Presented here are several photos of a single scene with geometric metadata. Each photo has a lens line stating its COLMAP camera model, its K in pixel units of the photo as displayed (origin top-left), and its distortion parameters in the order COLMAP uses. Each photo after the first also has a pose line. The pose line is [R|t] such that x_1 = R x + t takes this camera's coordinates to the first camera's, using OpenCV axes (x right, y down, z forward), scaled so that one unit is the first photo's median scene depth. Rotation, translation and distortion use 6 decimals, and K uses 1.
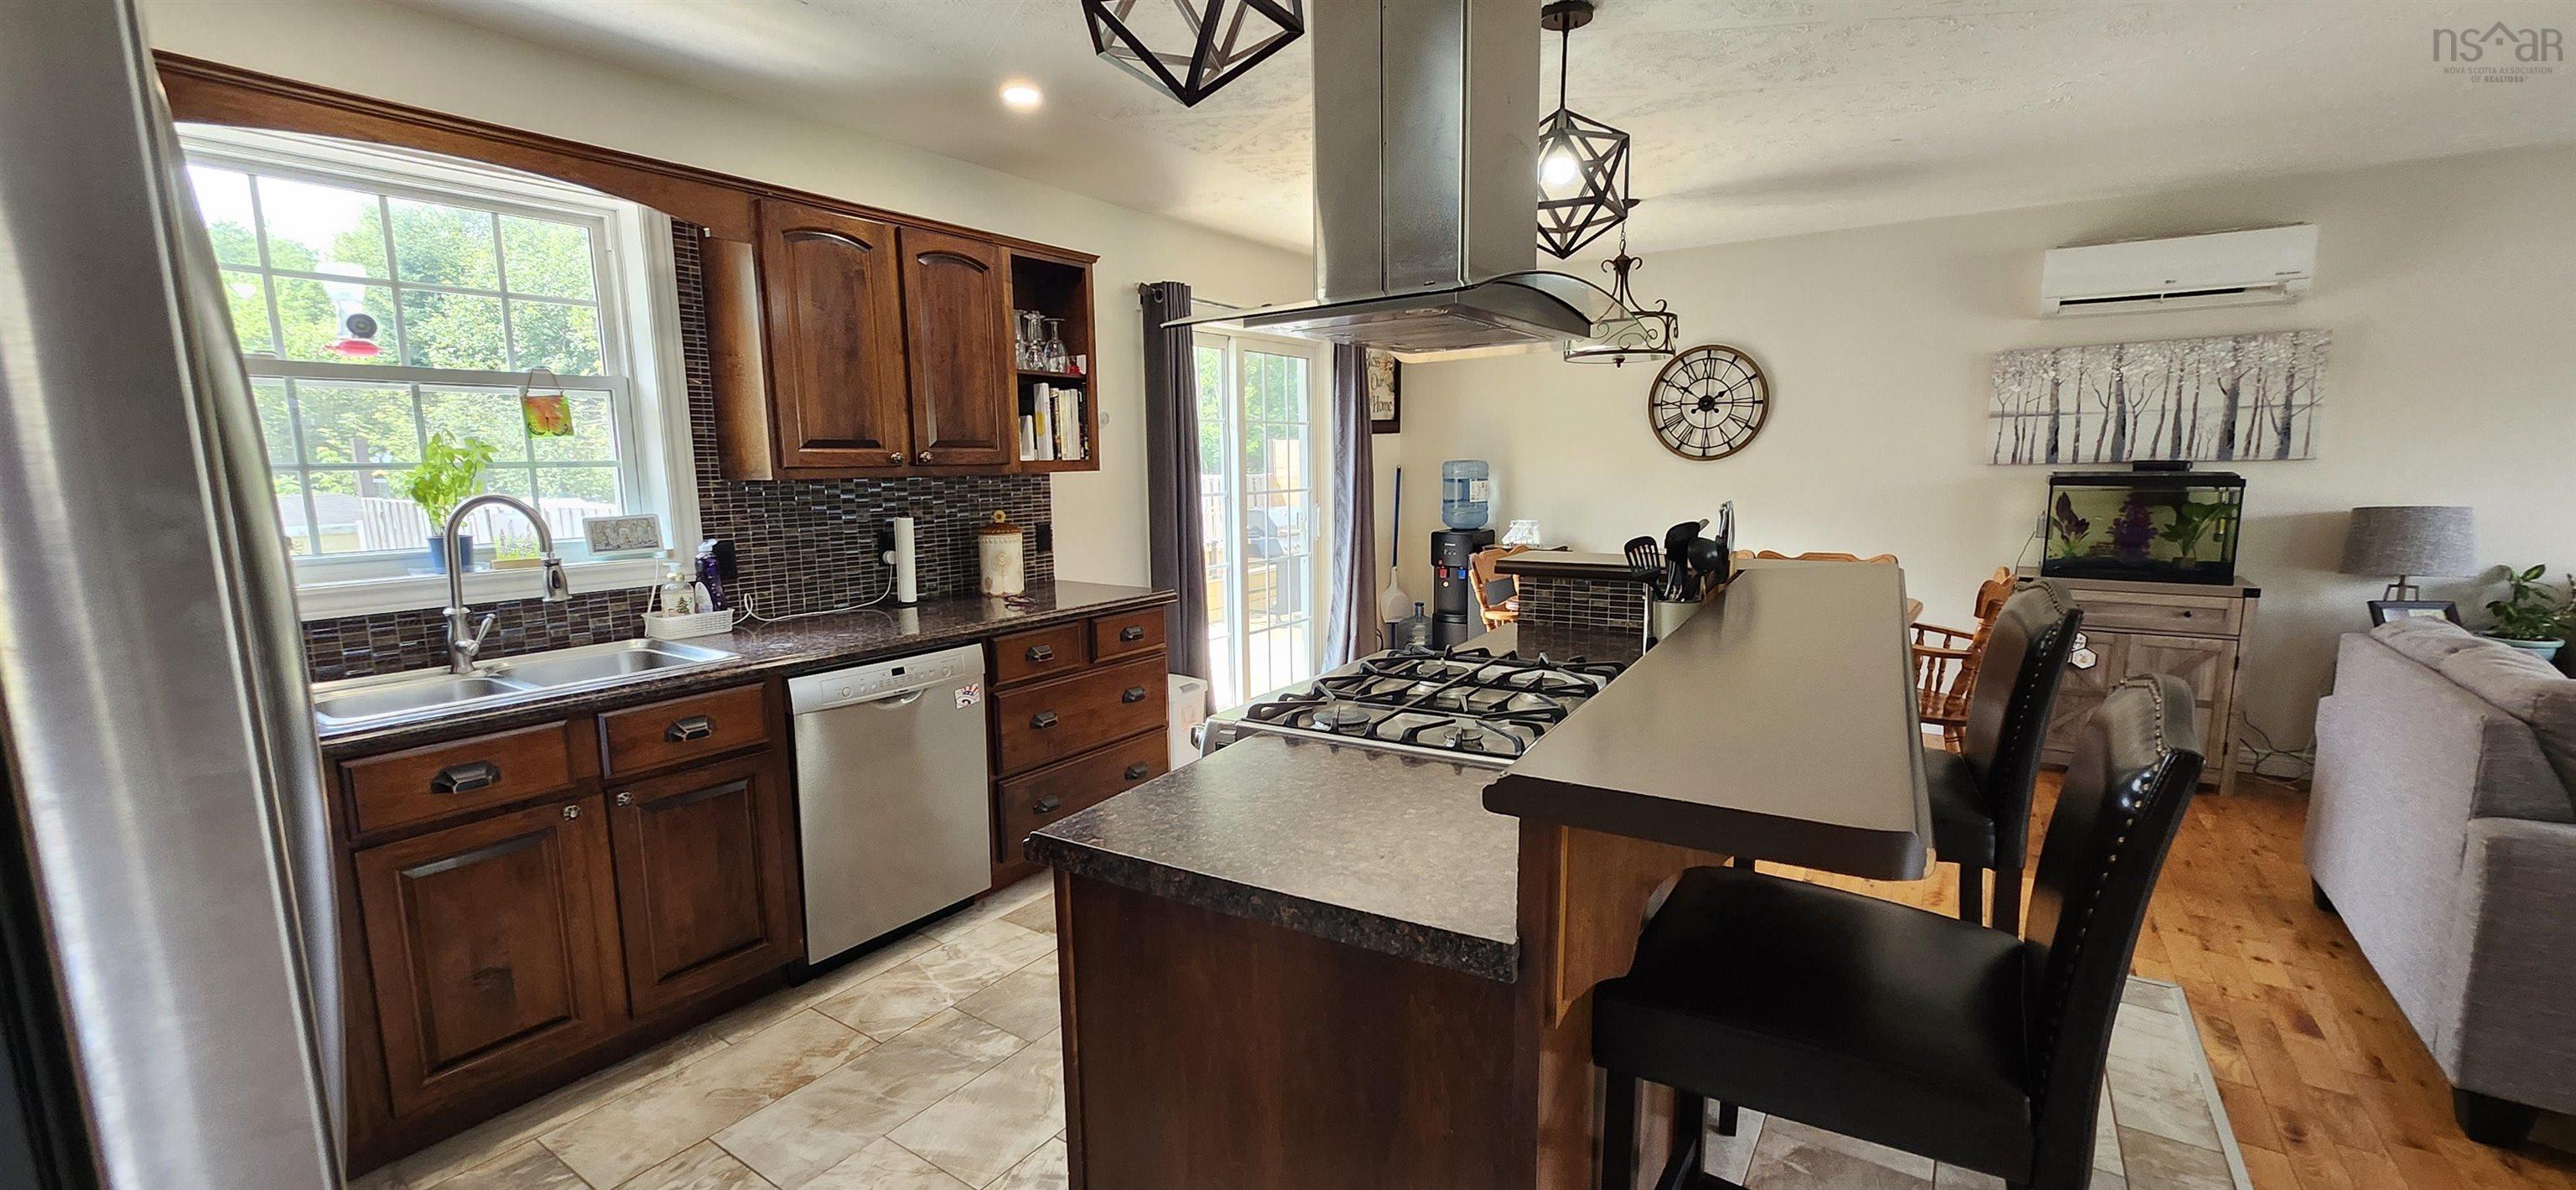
lens RADIAL K [[1008.9, 0, 1290.6], [0, 1008.9, 601.6], [0, 0, 1]] dist [-0.000127, 0.000976]
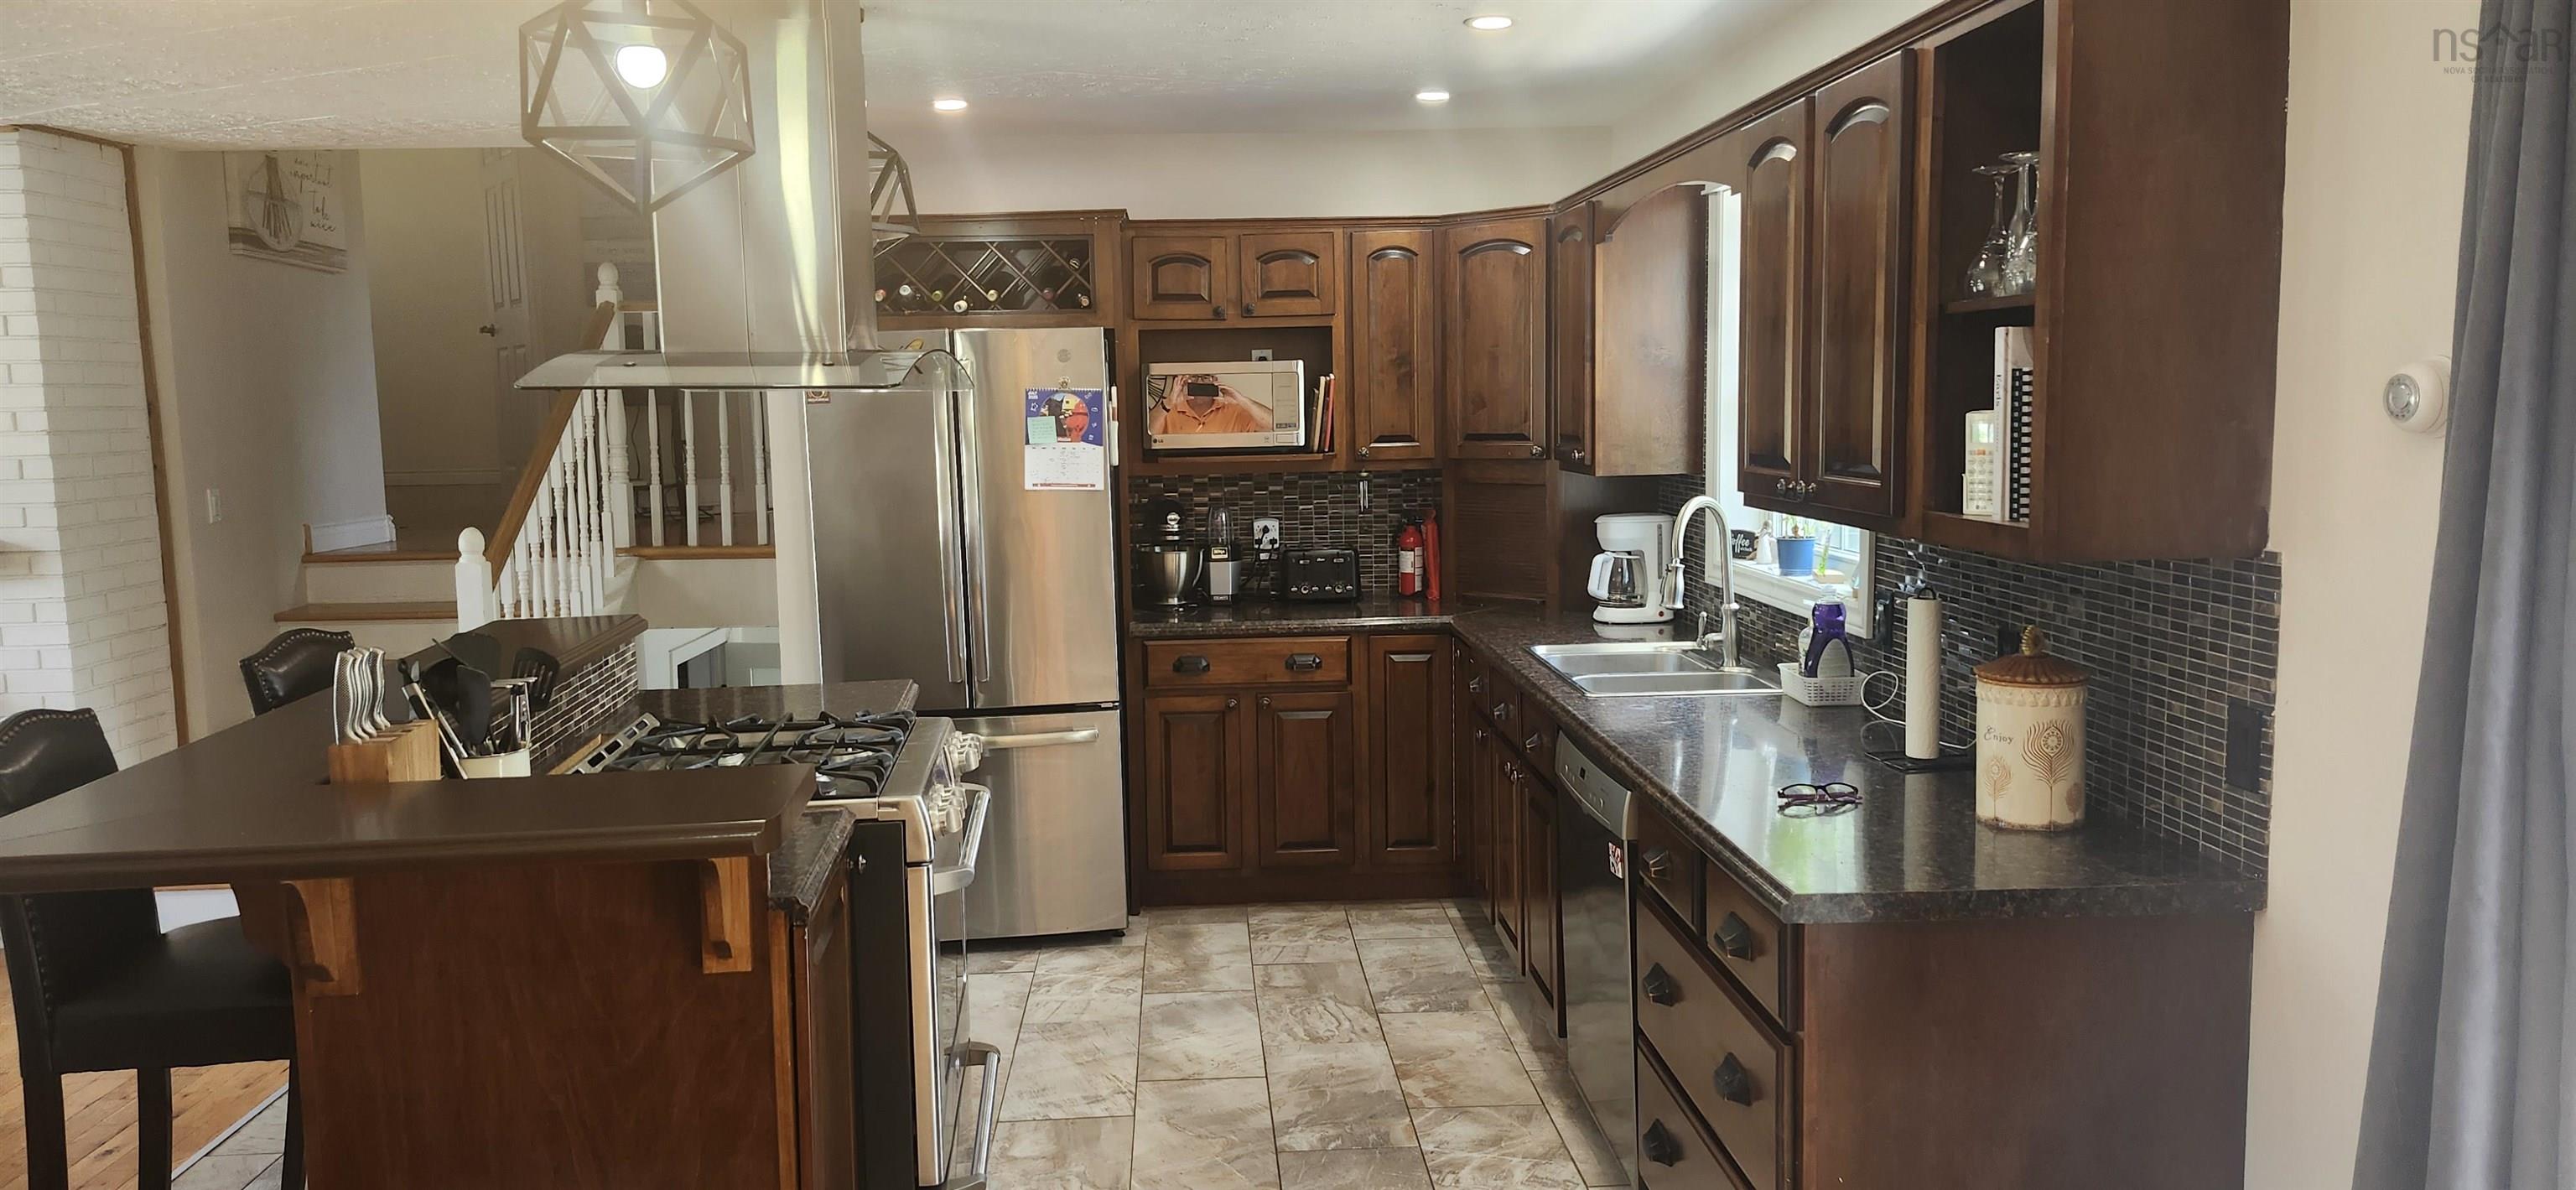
lens RADIAL K [[1717.9, 0, 1288.0], [0, 1717.9, 595.0], [0, 0, 1]] dist [0.048820, 0.000348]
pose [[-0.790520, 0.093478, -0.605261, 0.083008], [-0.058600, 0.972204, 0.226685, -0.051847], [0.609627, 0.214667, -0.763068, 0.284539]]
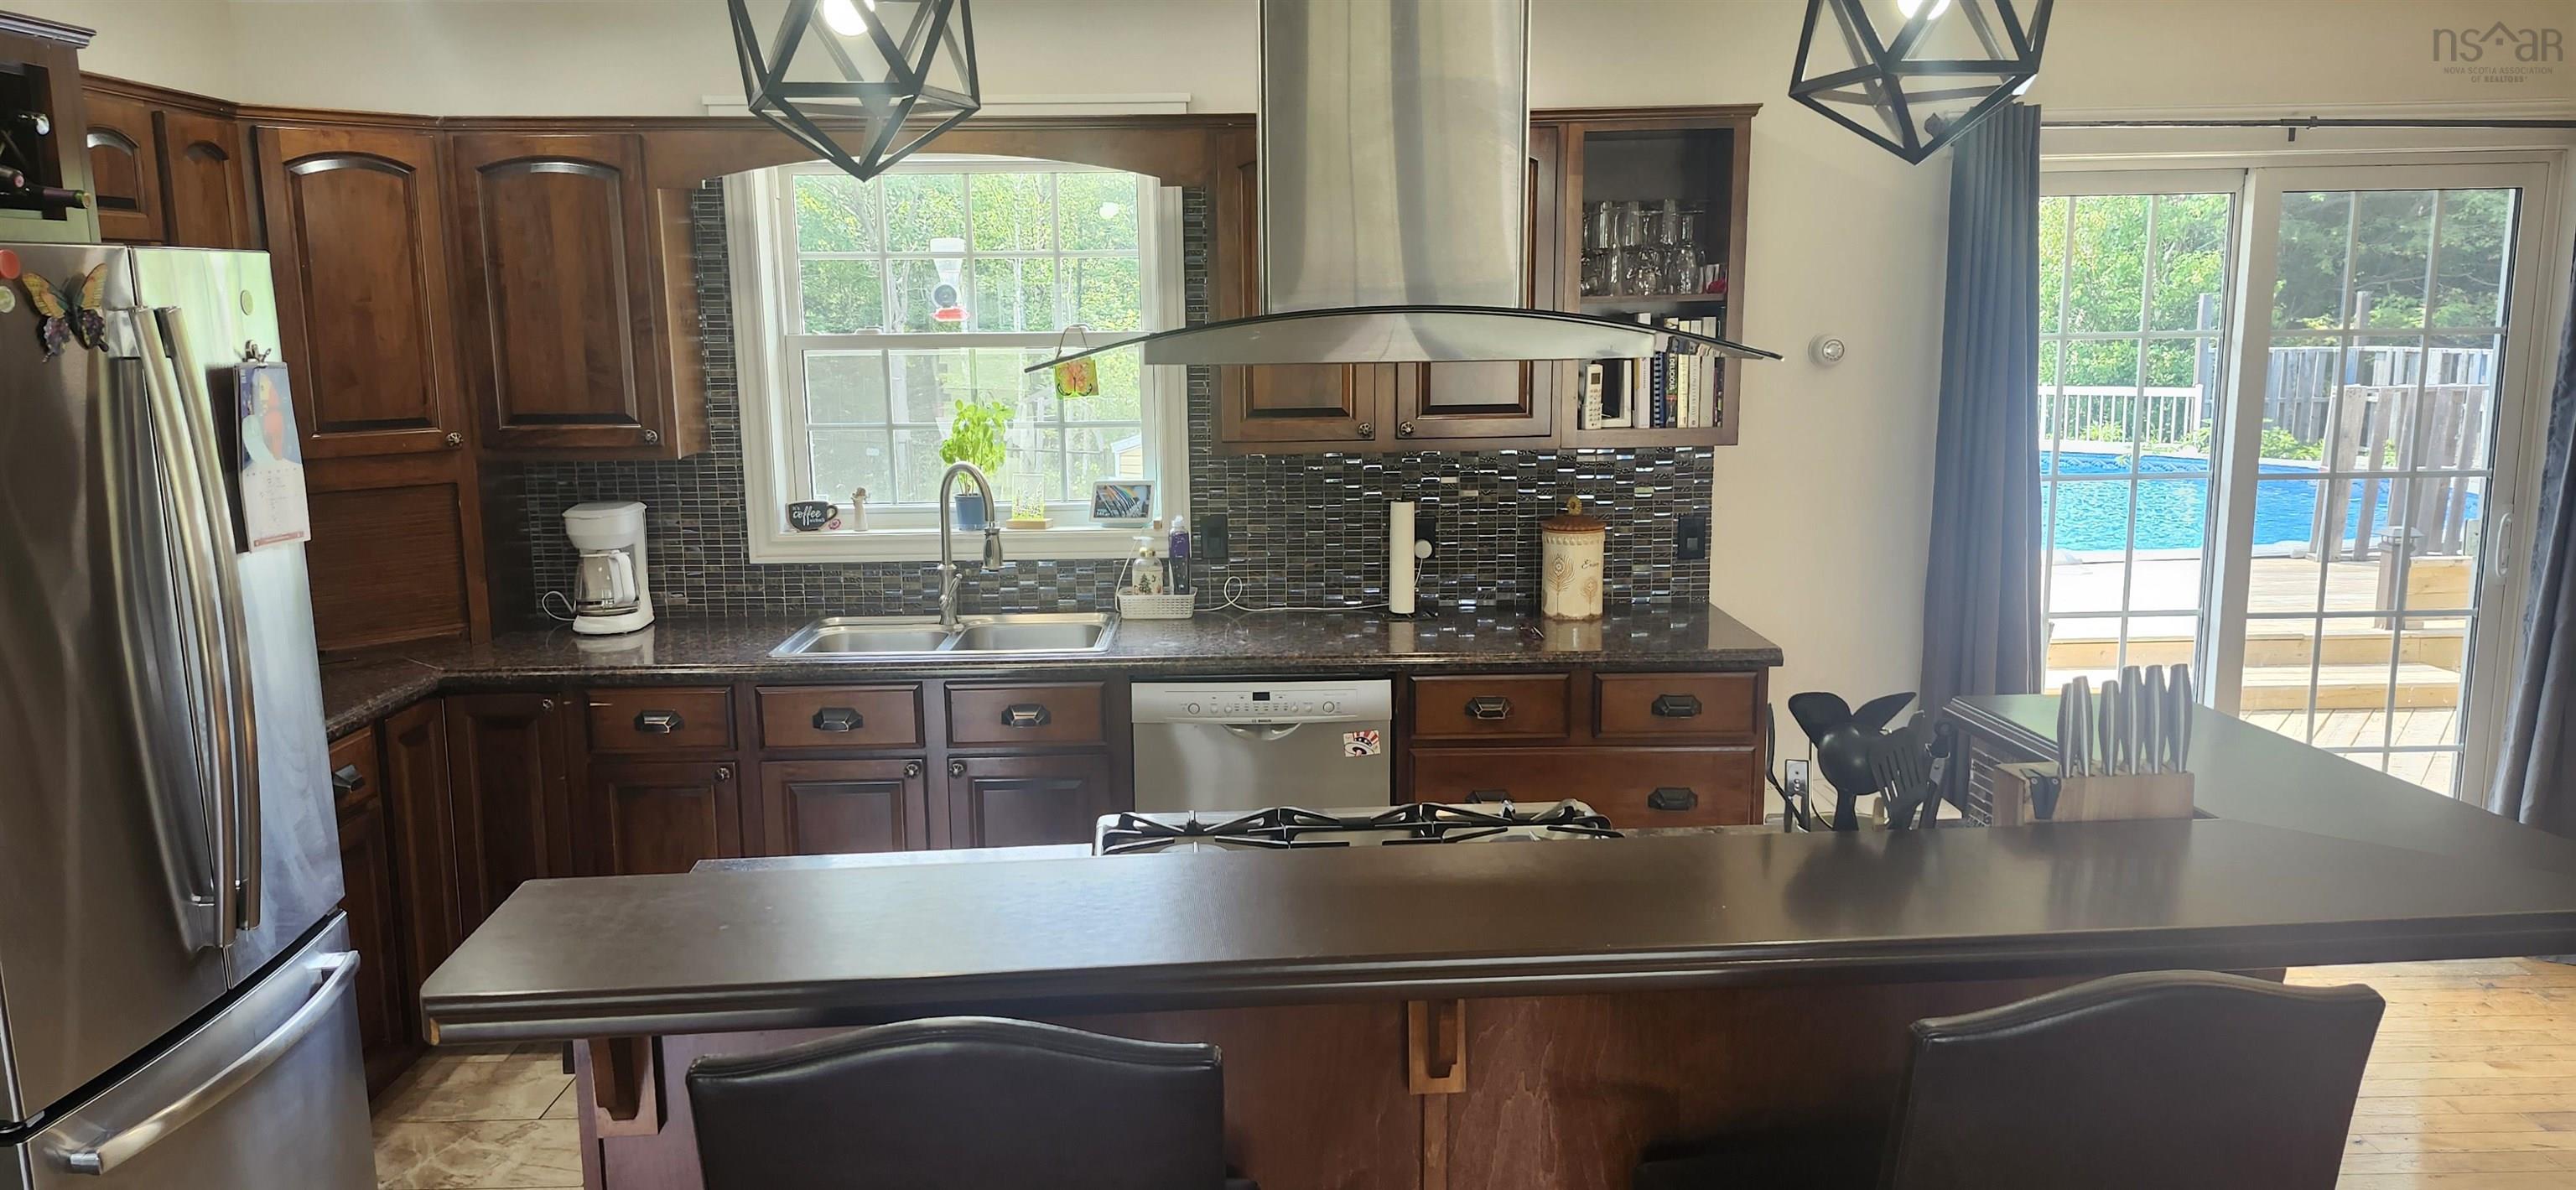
lens RADIAL K [[1717.9, 0, 1288.0], [0, 1717.9, 595.0], [0, 0, 1]] dist [0.048820, 0.000348]
pose [[0.569568, 0.131195, -0.811407, 0.118800], [-0.108785, 0.990527, 0.083794, -0.020979], [0.814714, 0.040543, 0.578444, 0.032090]]
